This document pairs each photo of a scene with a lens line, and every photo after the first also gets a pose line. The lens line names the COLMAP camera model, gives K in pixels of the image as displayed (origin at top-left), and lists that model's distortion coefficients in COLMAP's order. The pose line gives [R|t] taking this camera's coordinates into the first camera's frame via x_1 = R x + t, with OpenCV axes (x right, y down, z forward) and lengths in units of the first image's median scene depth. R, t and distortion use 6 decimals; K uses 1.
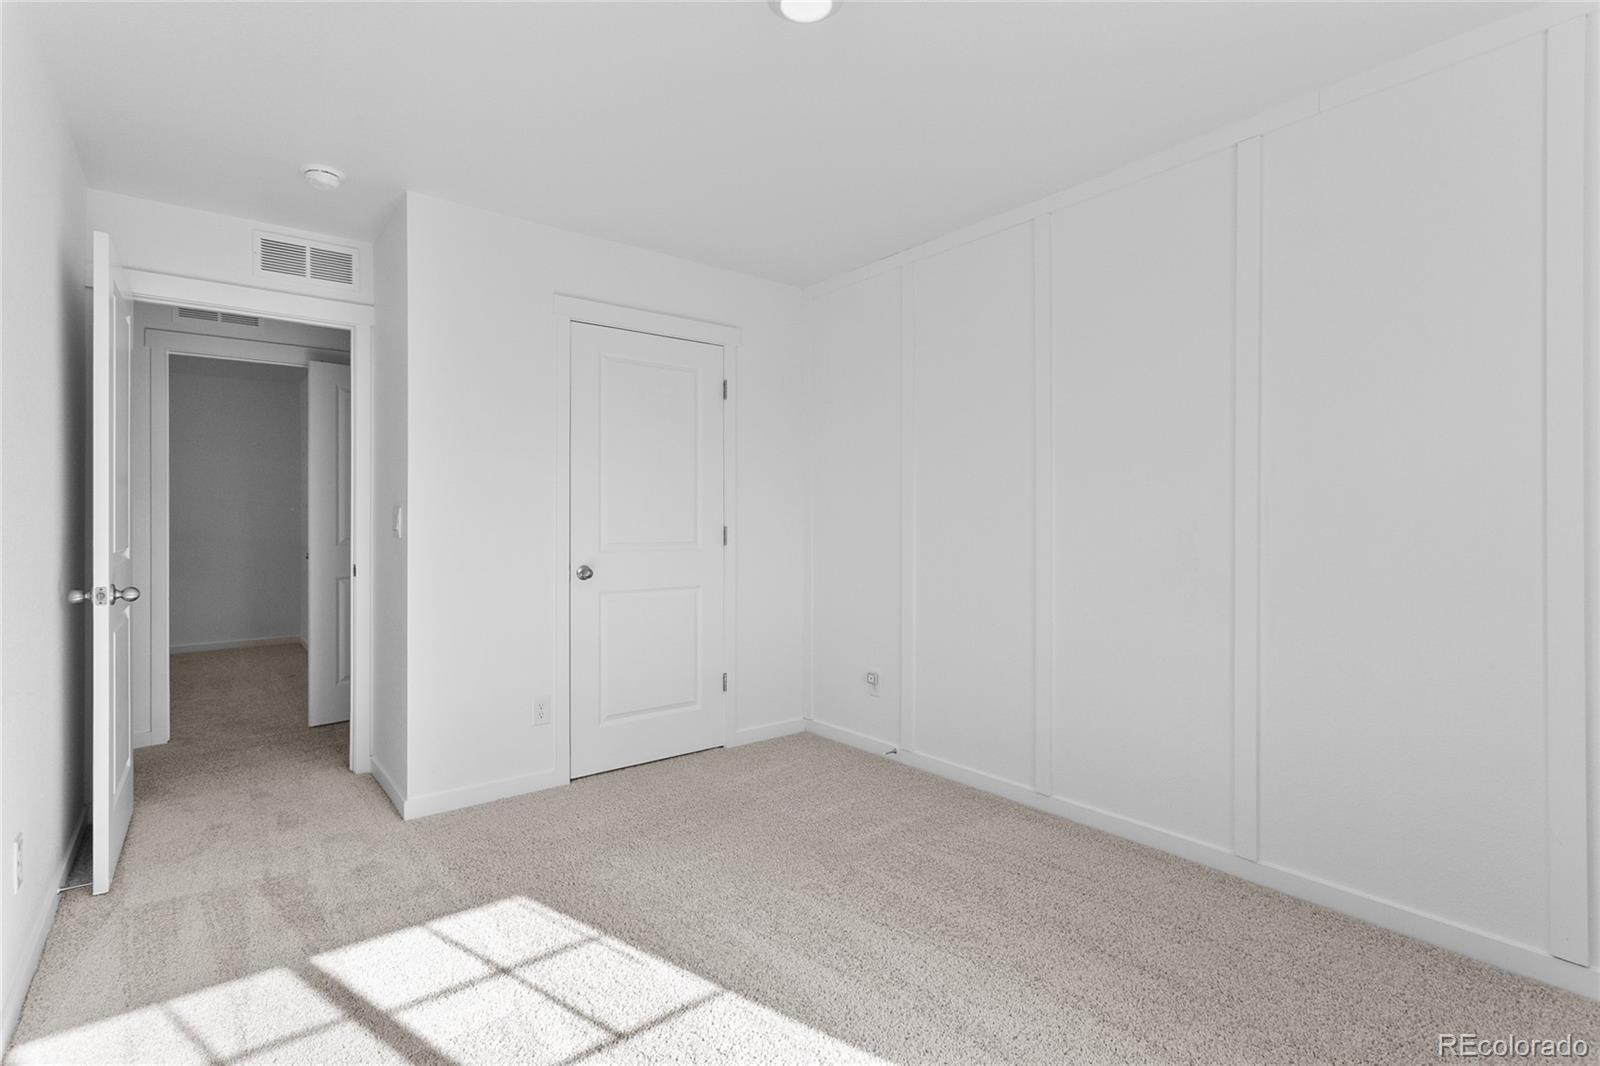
lens RADIAL K [[762.2, 0, 789.8], [0, 762.2, 527.2], [0, 0, 1]] dist [0.001236, 0.001912]
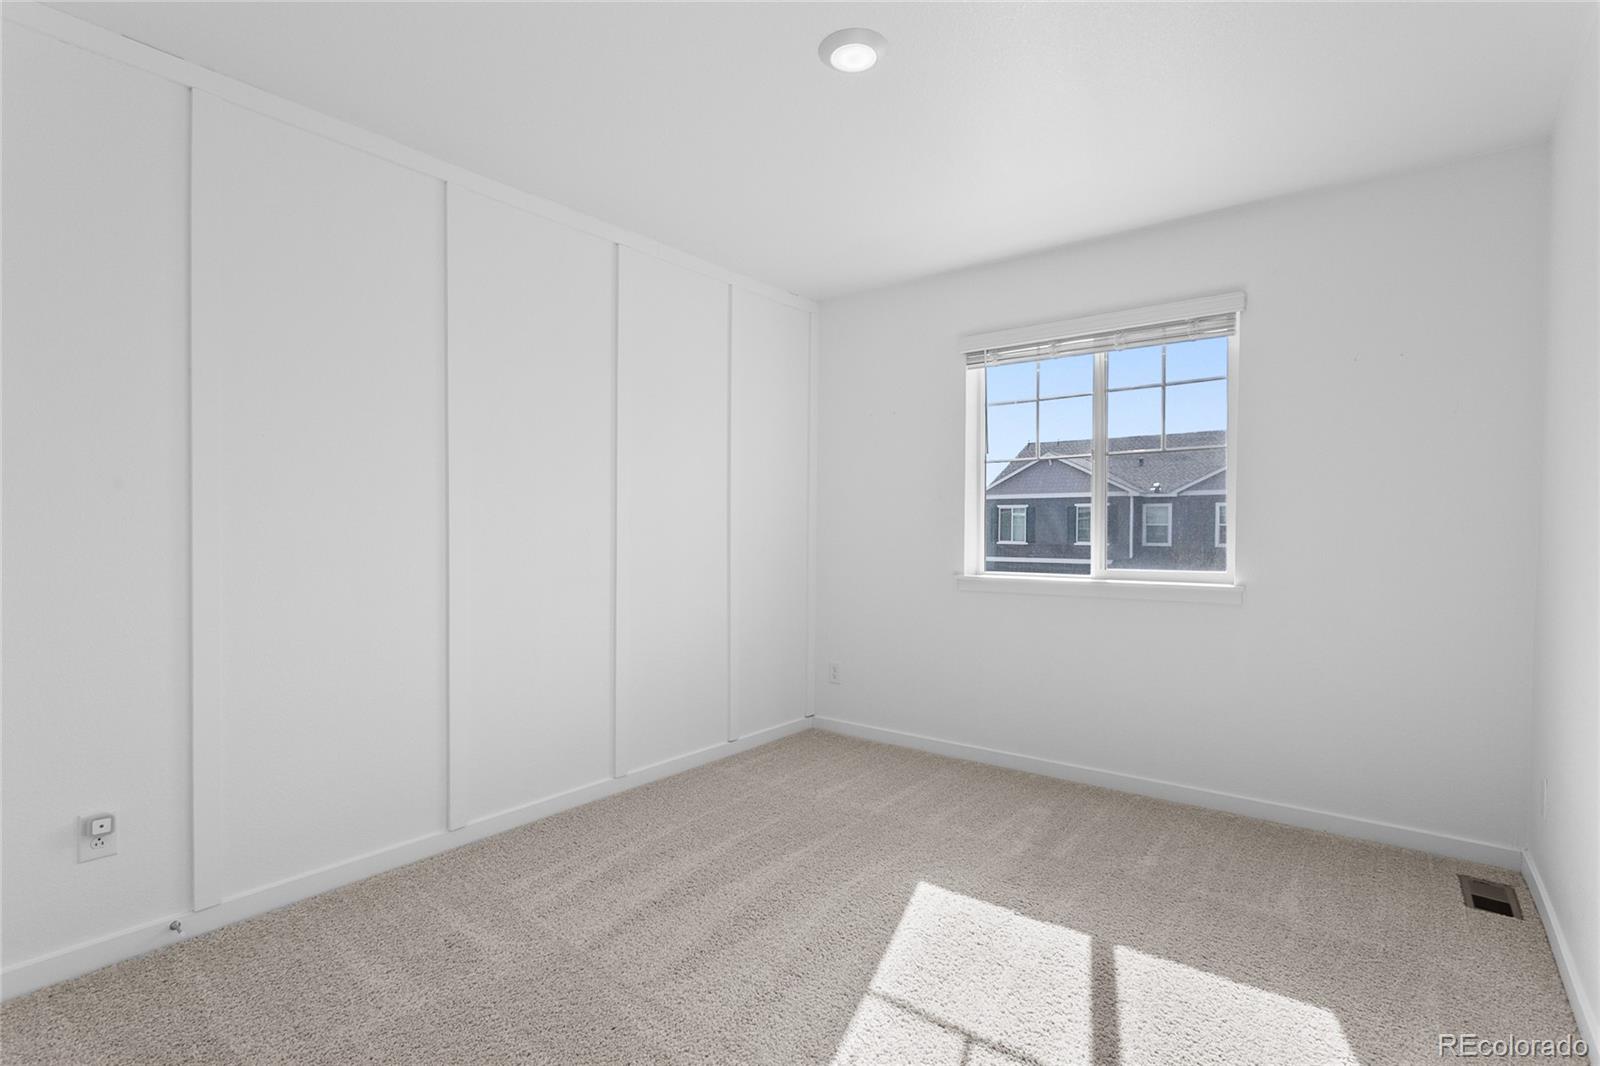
lens RADIAL K [[762.2, 0, 789.8], [0, 762.2, 527.2], [0, 0, 1]] dist [0.001236, 0.001912]
pose [[-0.230844, 0.004831, 0.972979, -1.001345], [0.009934, 0.999947, -0.002608, -0.004772], [-0.972940, 0.009064, -0.230880, 1.268449]]
